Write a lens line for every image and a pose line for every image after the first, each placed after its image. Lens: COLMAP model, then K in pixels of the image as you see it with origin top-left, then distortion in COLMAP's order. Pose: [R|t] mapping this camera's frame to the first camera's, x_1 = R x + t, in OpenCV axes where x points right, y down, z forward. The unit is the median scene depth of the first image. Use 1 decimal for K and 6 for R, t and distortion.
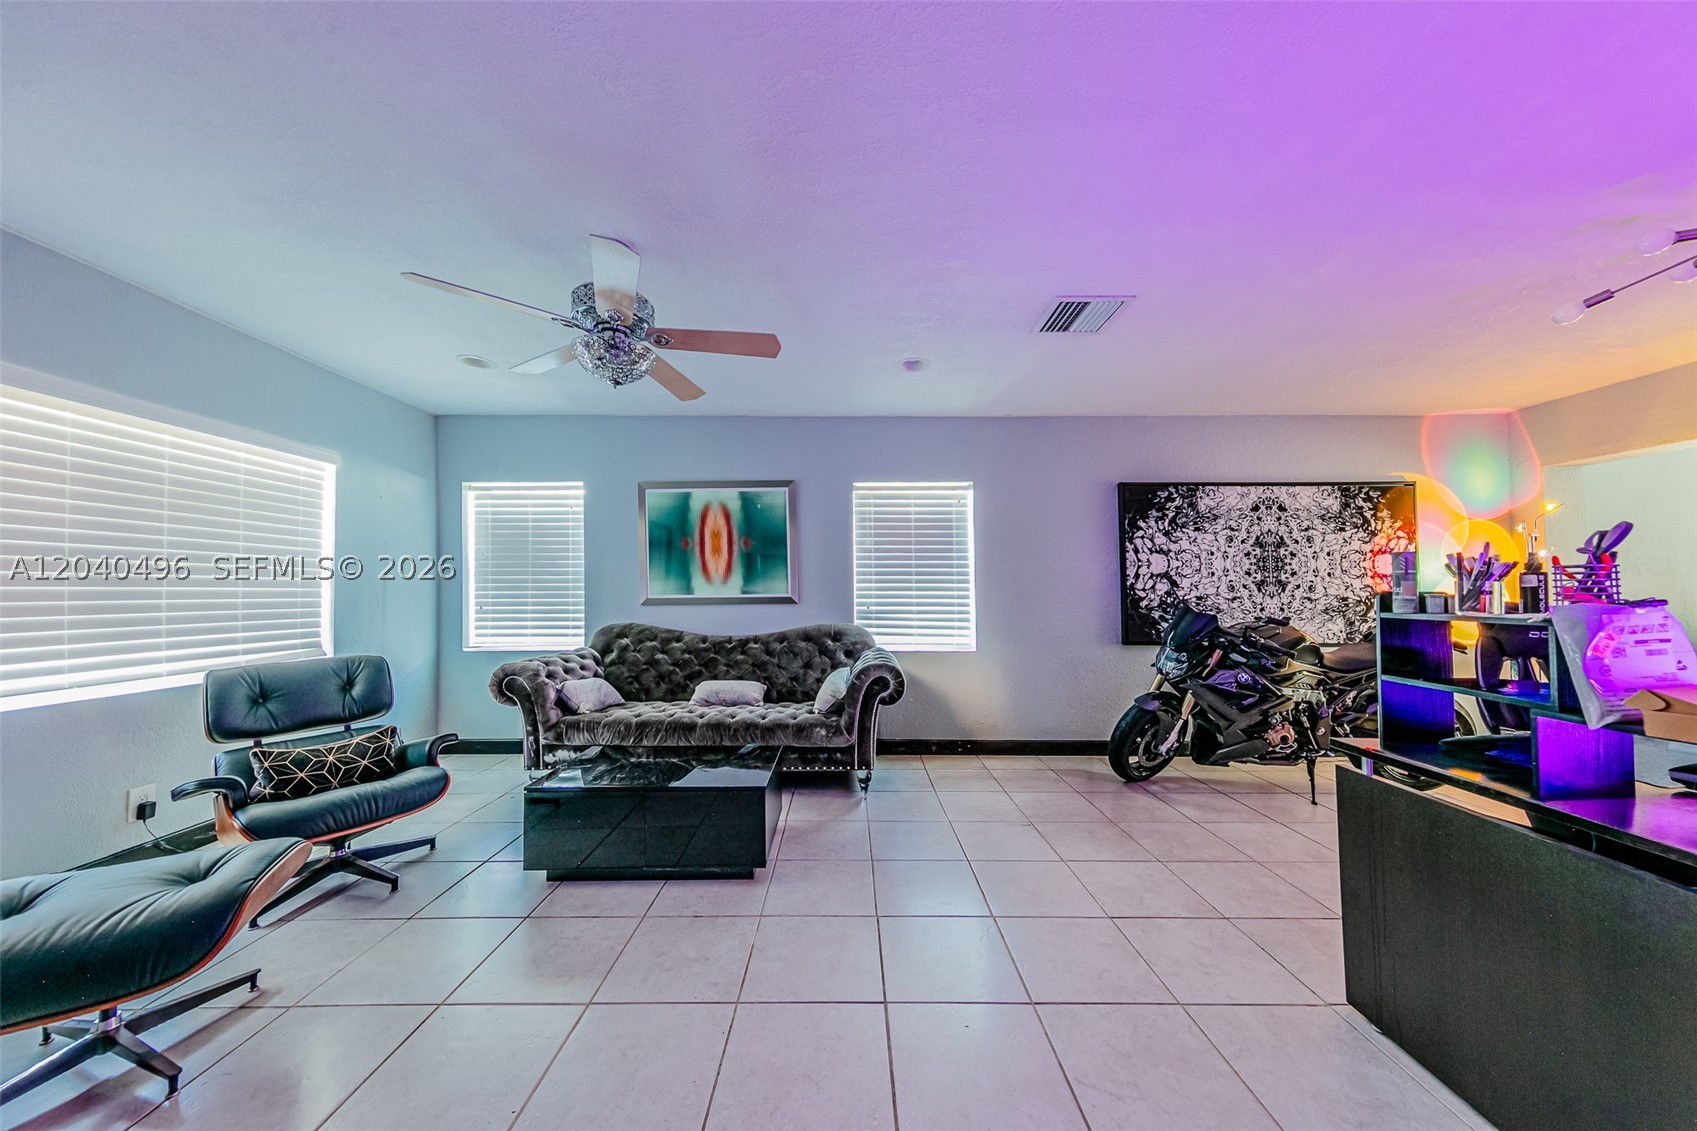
lens RADIAL K [[567.9, 0, 850.8], [0, 567.9, 580.1], [0, 0, 1]] dist [-0.000247, -0.000207]
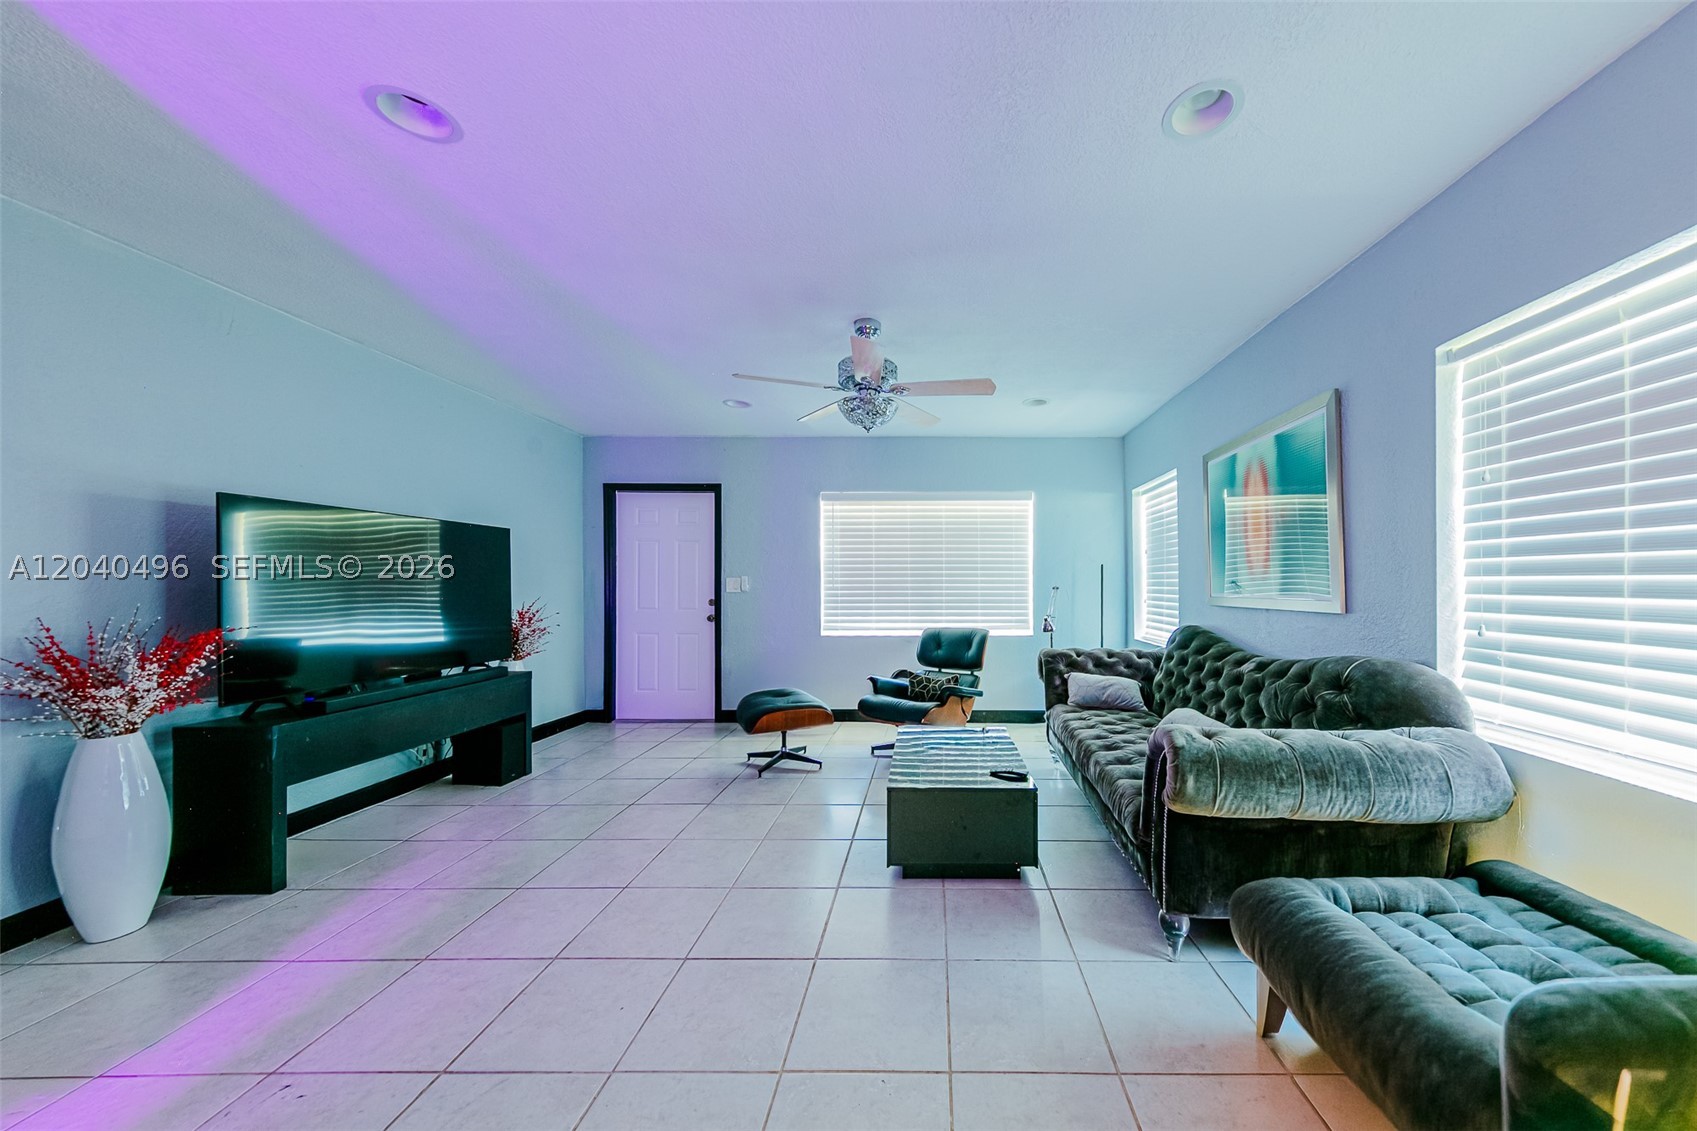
lens RADIAL K [[567.5, 0, 899.2], [0, 567.5, 581.1], [0, 0, 1]] dist [0.000194, -0.000013]
pose [[-0.068291, -0.000155, -0.997665, 0.594203], [0.022508, 0.999745, -0.001696, 0.001379], [0.997411, -0.022572, -0.068270, 0.766890]]
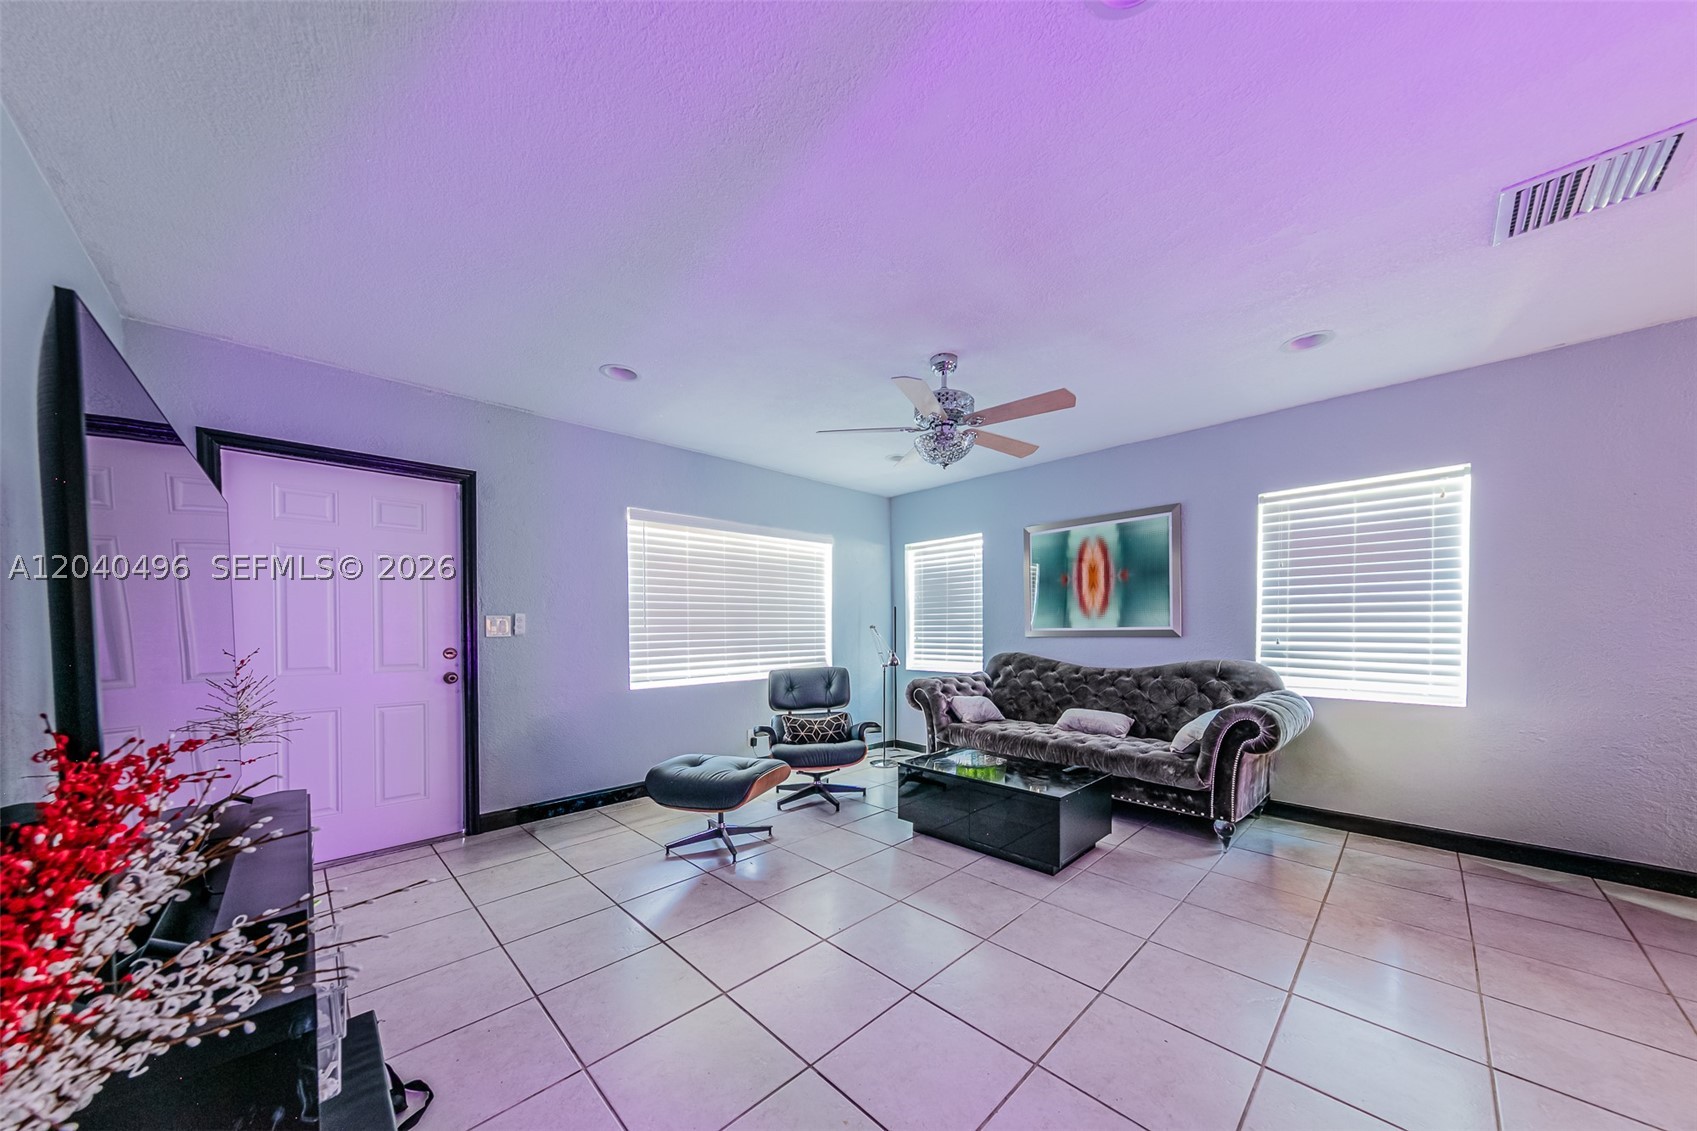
lens RADIAL K [[576.4, 0, 837.6], [0, 576.4, 639.8], [0, 0, 1]] dist [0.000526, 0.000032]
pose [[0.674678, 0.013145, -0.737995, 0.275526], [0.021457, 0.999070, 0.037412, -0.001787], [0.737800, -0.041076, 0.673768, -0.059520]]
